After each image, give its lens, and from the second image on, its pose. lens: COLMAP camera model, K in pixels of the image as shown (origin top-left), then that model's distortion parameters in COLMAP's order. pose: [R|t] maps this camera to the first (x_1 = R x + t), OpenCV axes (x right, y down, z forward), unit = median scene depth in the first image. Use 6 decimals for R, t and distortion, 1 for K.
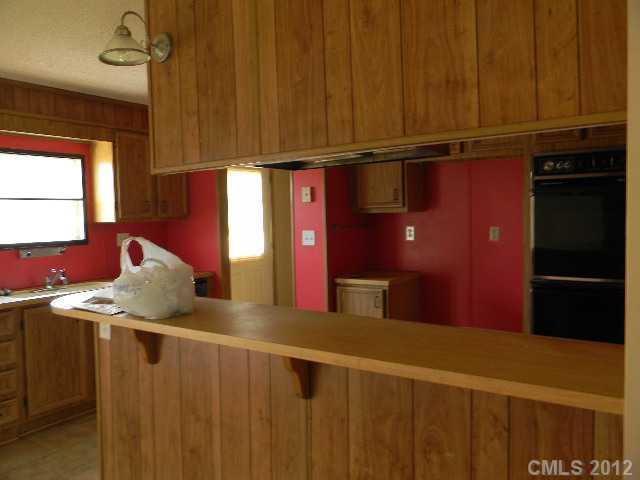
lens RADIAL K [[511.8, 0, 320.0], [0, 511.8, 240.0], [0, 0, 1]] dist [-0.000131, -0.003366]
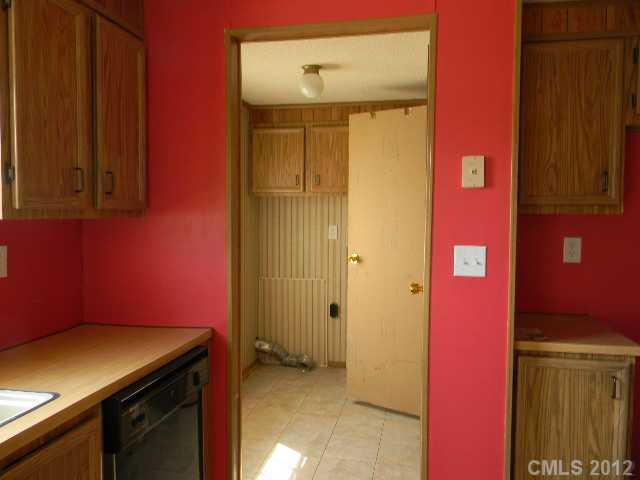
lens RADIAL K [[511.8, 0, 320.0], [0, 511.8, 240.0], [0, 0, 1]] dist [-0.000131, -0.003366]
pose [[0.926422, 0.010725, 0.376334, -0.339883], [-0.010981, 0.999939, -0.001466, -0.021949], [-0.376327, -0.002775, 0.926483, 0.605465]]
